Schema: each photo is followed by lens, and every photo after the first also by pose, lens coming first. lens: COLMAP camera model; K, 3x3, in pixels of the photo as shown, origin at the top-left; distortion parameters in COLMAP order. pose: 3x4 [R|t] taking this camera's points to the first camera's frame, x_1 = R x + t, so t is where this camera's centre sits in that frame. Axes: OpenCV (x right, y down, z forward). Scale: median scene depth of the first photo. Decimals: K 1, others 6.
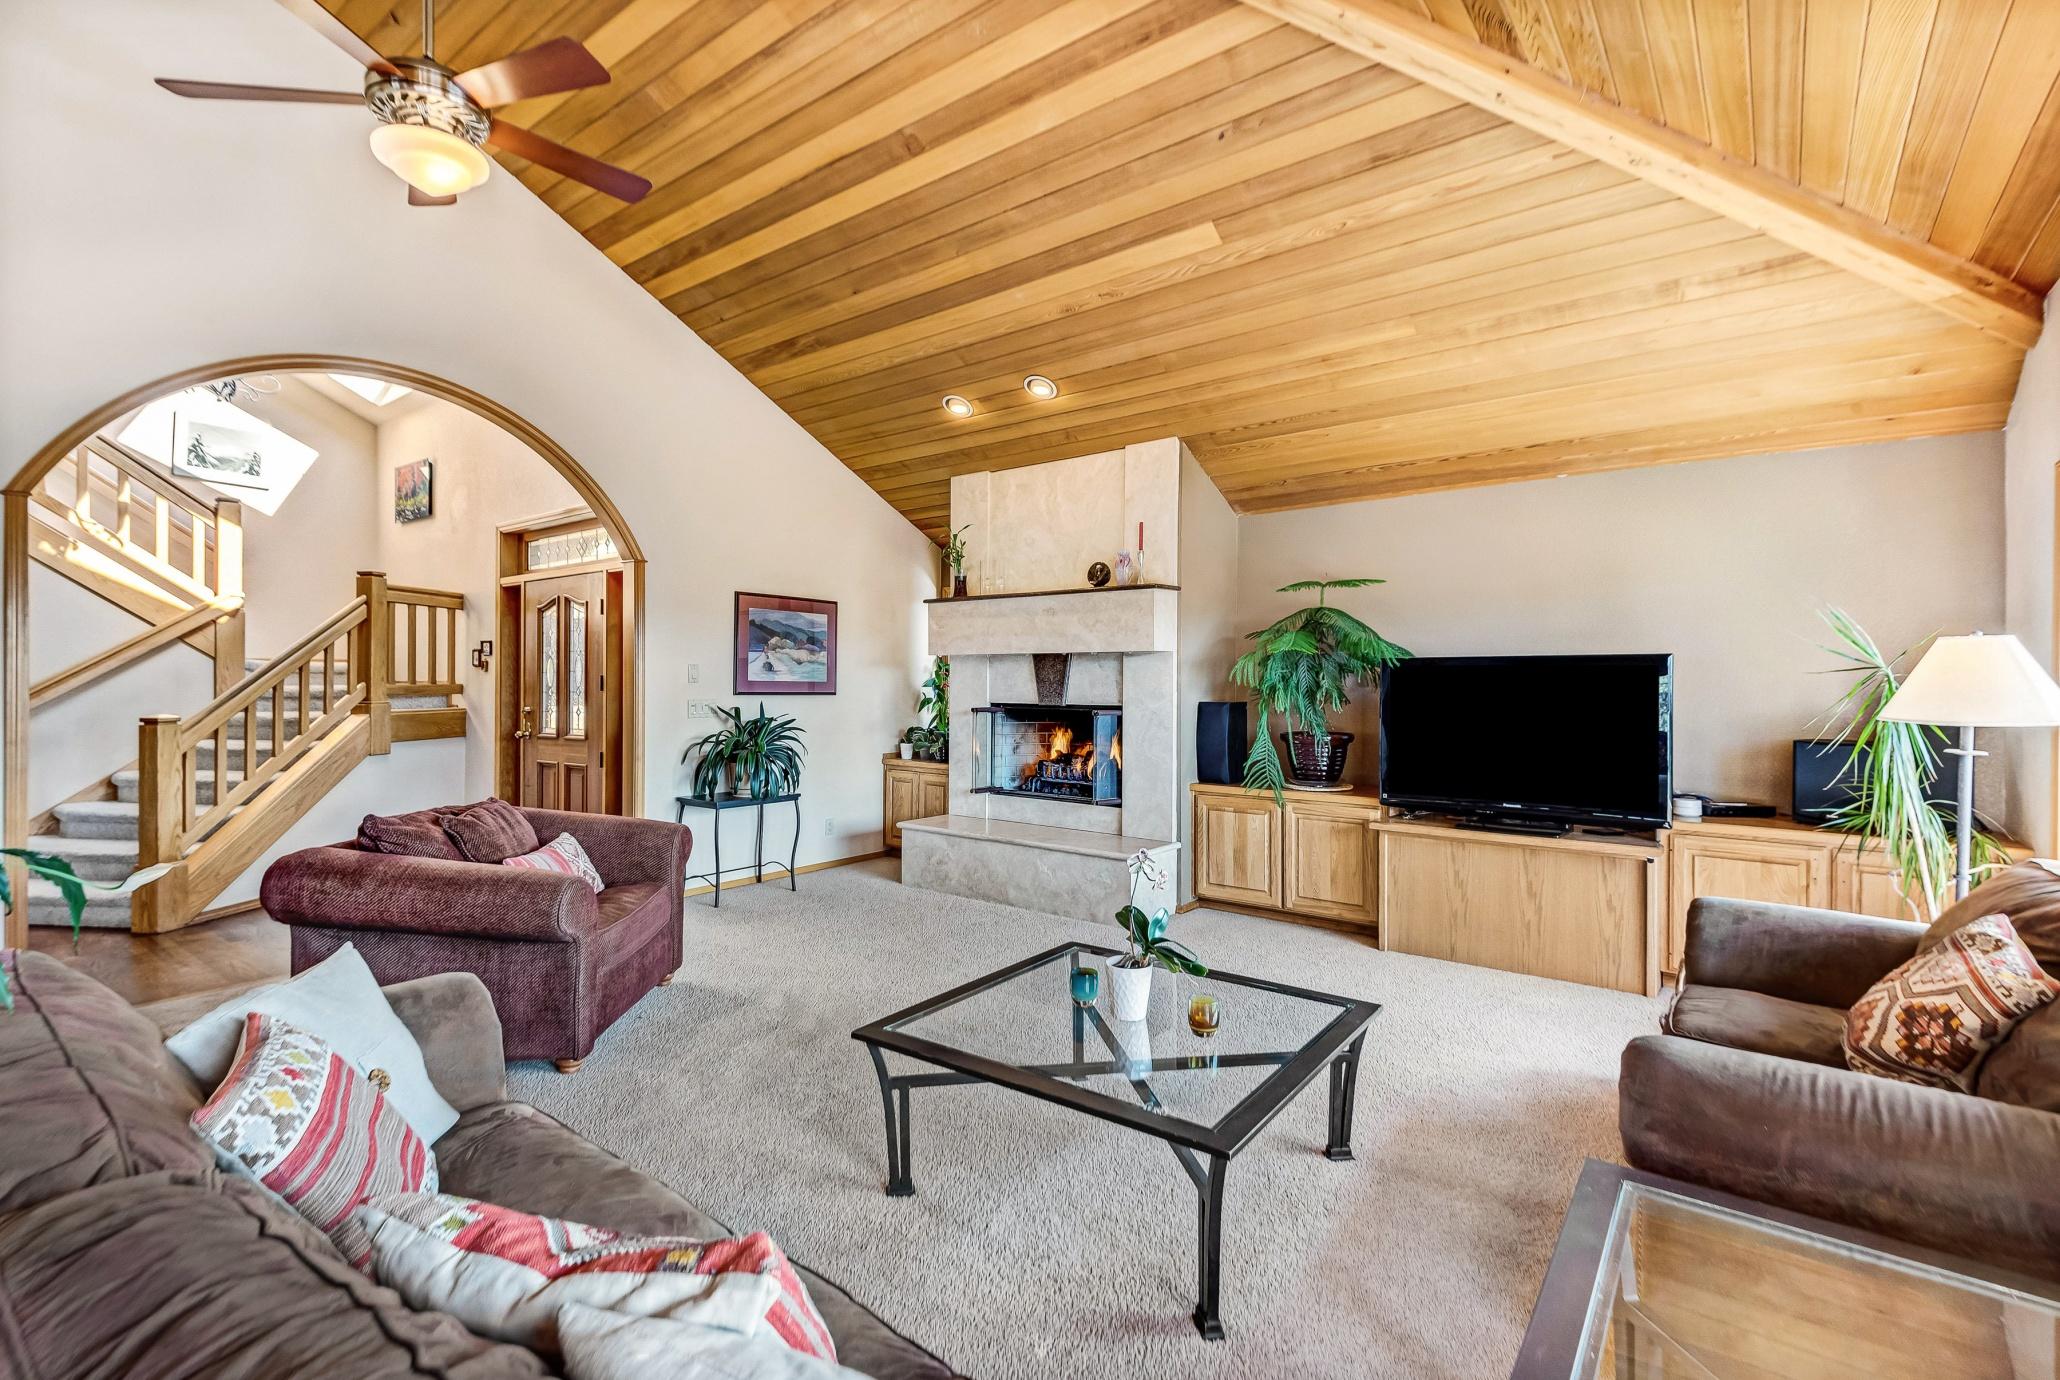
lens RADIAL K [[930.0, 0, 1010.7], [0, 930.0, 686.8], [0, 0, 1]] dist [0.024197, -0.012477]
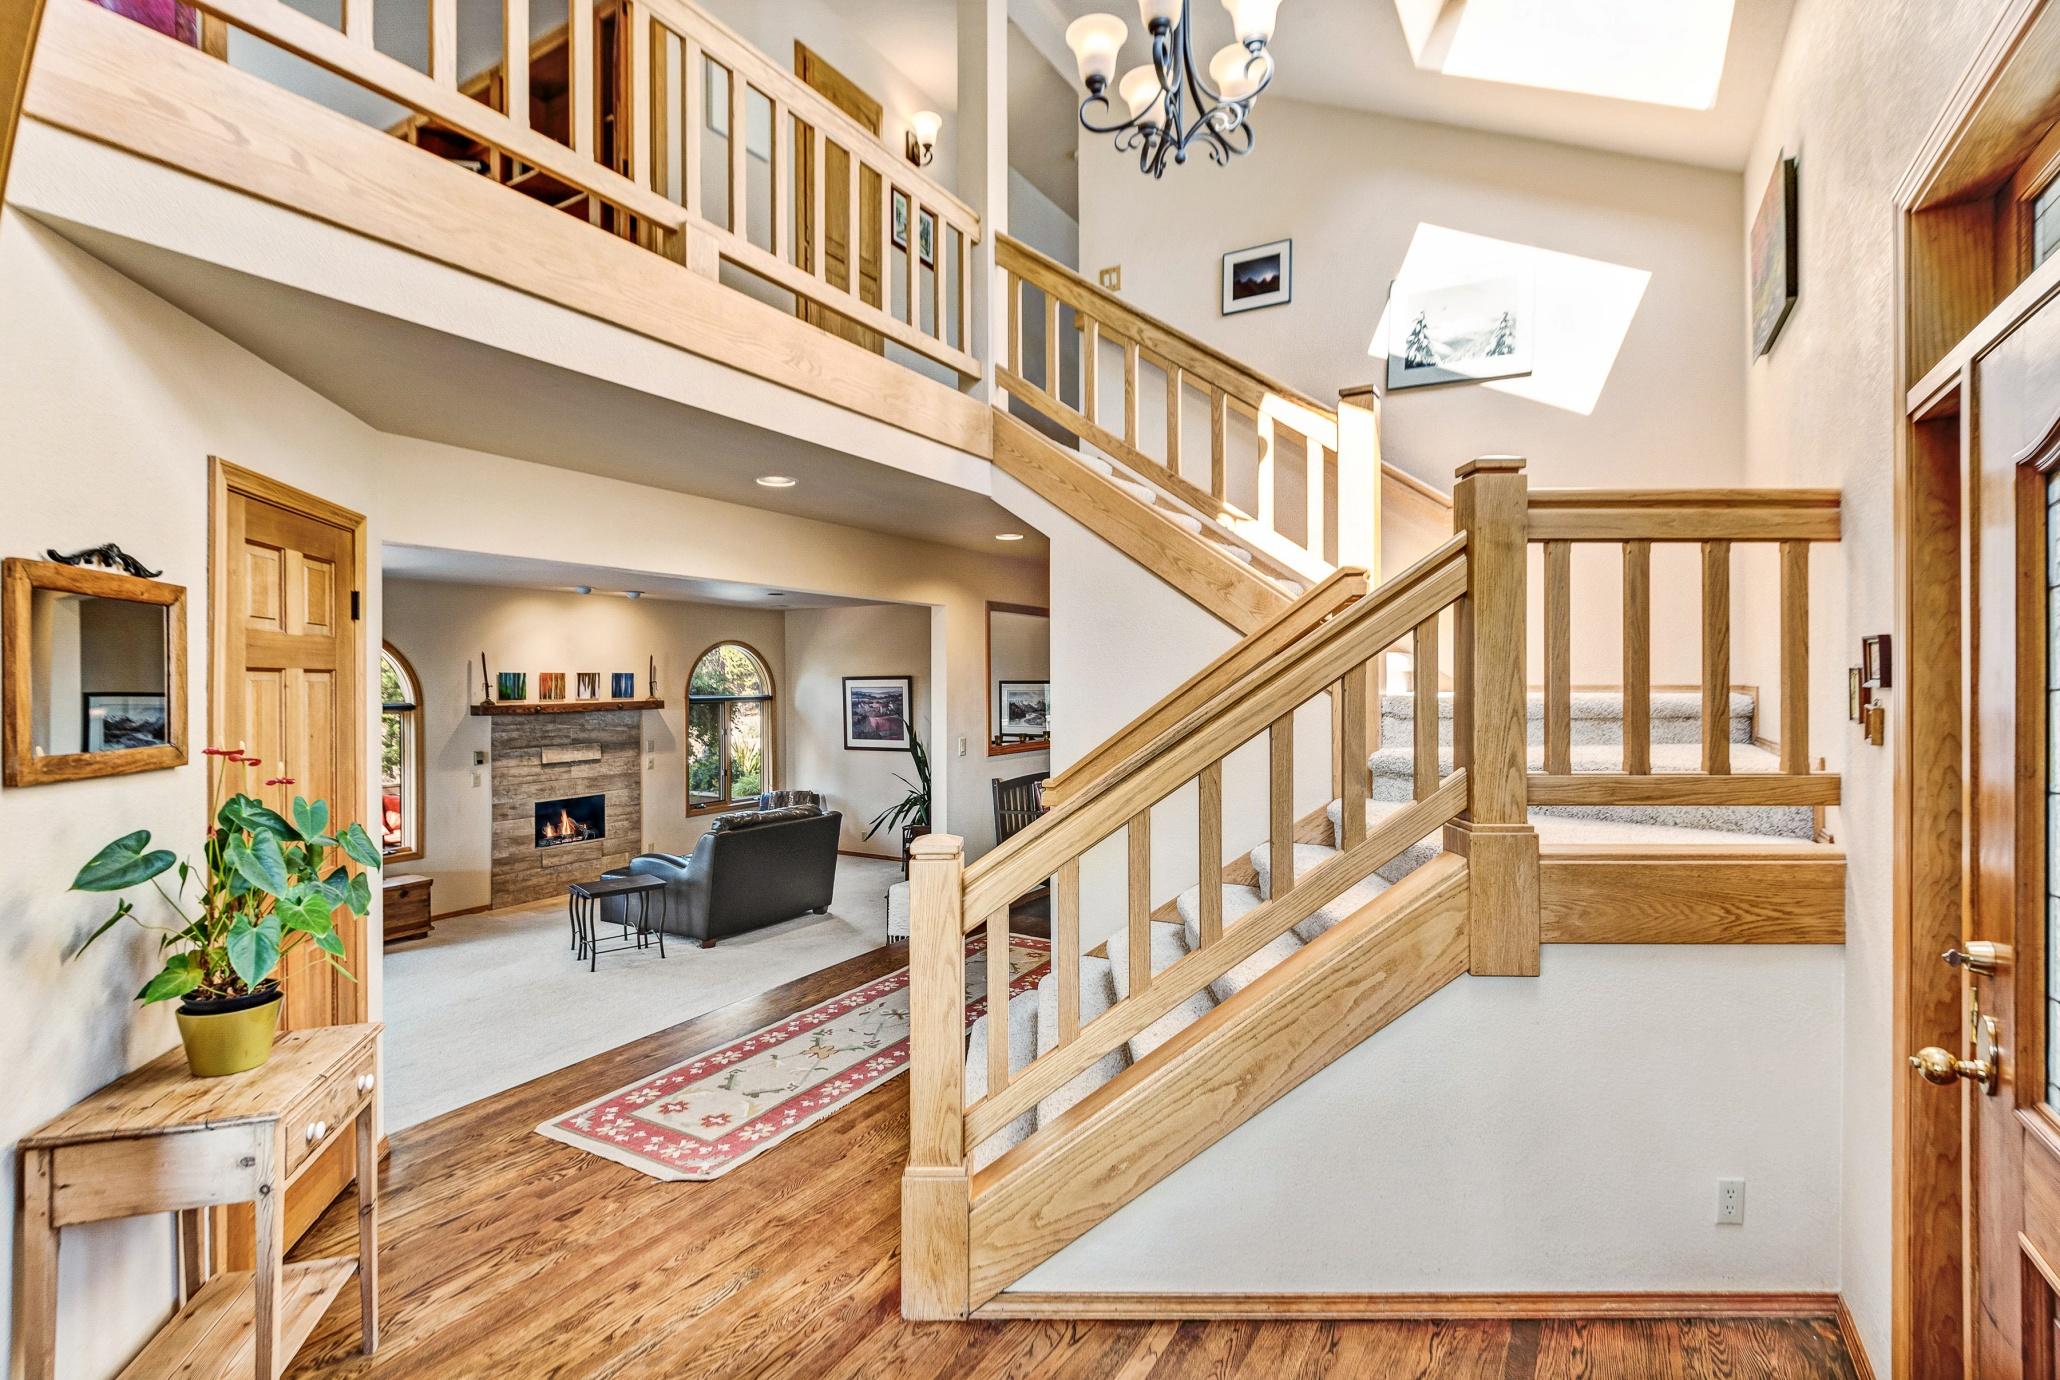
lens RADIAL K [[952.4, 0, 1022.2], [0, 952.4, 669.1], [0, 0, 1]] dist [0.019018, -0.013375]
pose [[0.122146, -0.008655, -0.992474, -0.333652], [-0.003739, 0.999951, -0.009181, -0.038853], [0.992505, 0.004832, 0.122107, 0.770472]]
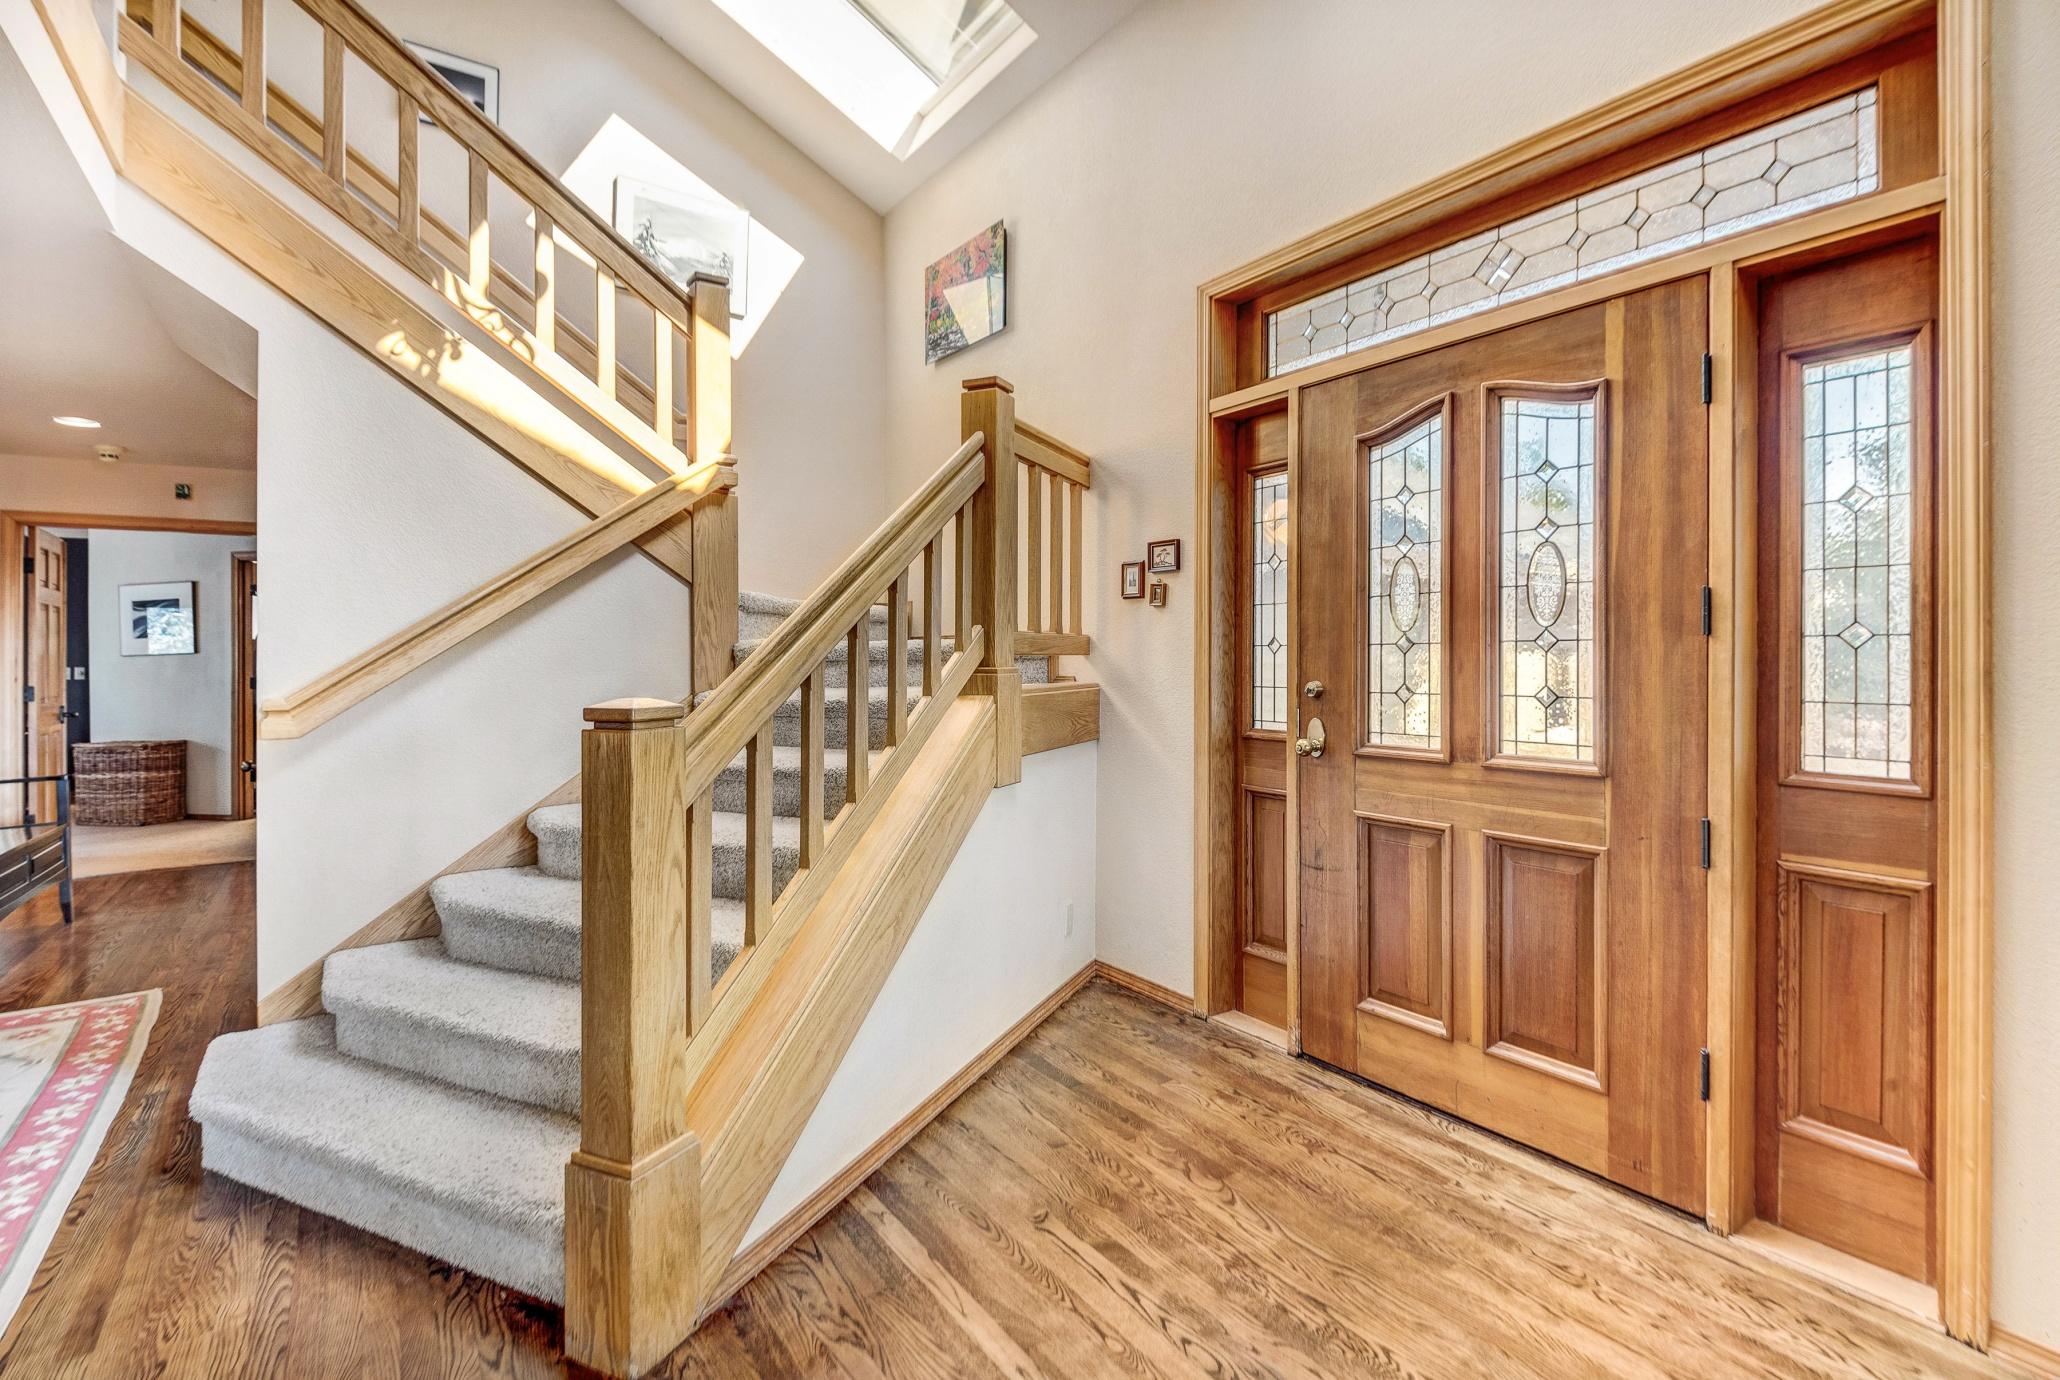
lens RADIAL K [[952.4, 0, 1022.2], [0, 952.4, 669.1], [0, 0, 1]] dist [0.019018, -0.013375]
pose [[0.956186, -0.001284, -0.292758, -0.527519], [0.002106, 0.999995, 0.002491, 0.014690], [0.292754, -0.002999, 0.956183, 0.561172]]
